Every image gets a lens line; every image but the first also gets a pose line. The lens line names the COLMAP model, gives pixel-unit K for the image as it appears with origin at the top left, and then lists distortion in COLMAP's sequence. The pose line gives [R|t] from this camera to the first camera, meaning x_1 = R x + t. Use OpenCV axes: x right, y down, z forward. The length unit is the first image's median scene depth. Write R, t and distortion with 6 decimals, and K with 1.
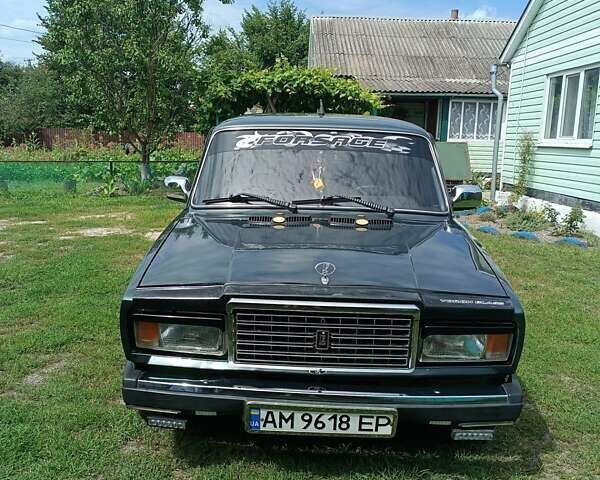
lens RADIAL K [[576.3, 0, 301.3], [0, 576.3, 236.2], [0, 0, 1]] dist [0.015770, 0.000000]
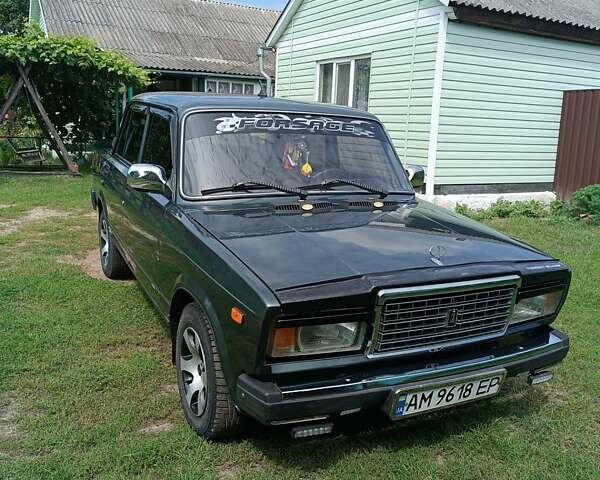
lens RADIAL K [[576.3, 0, 302.1], [0, 576.3, 239.5], [0, 0, 1]] dist [0.015770, 0.000000]
pose [[0.879776, -0.085454, 0.467646, -0.436036], [0.065372, 0.996113, 0.059039, -0.027852], [-0.470873, -0.021371, 0.881942, 0.125715]]
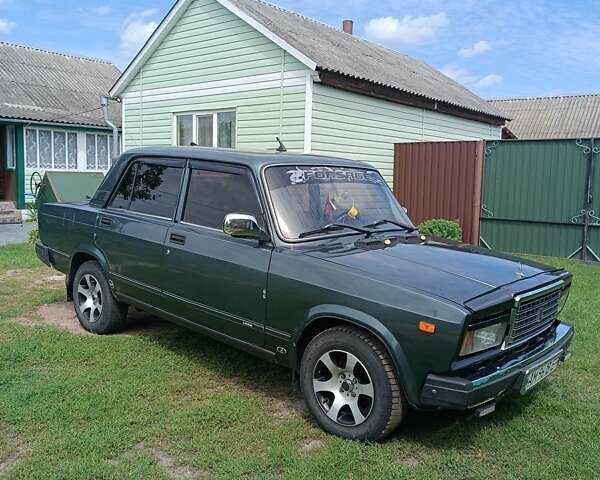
lens RADIAL K [[576.3, 0, 303.1], [0, 576.3, 239.3], [0, 0, 1]] dist [0.015770, 0.000000]
pose [[0.641681, -0.091864, 0.761450, -0.902805], [0.123904, 0.992177, 0.015284, -0.064421], [-0.756897, 0.084539, 0.648043, 0.314492]]
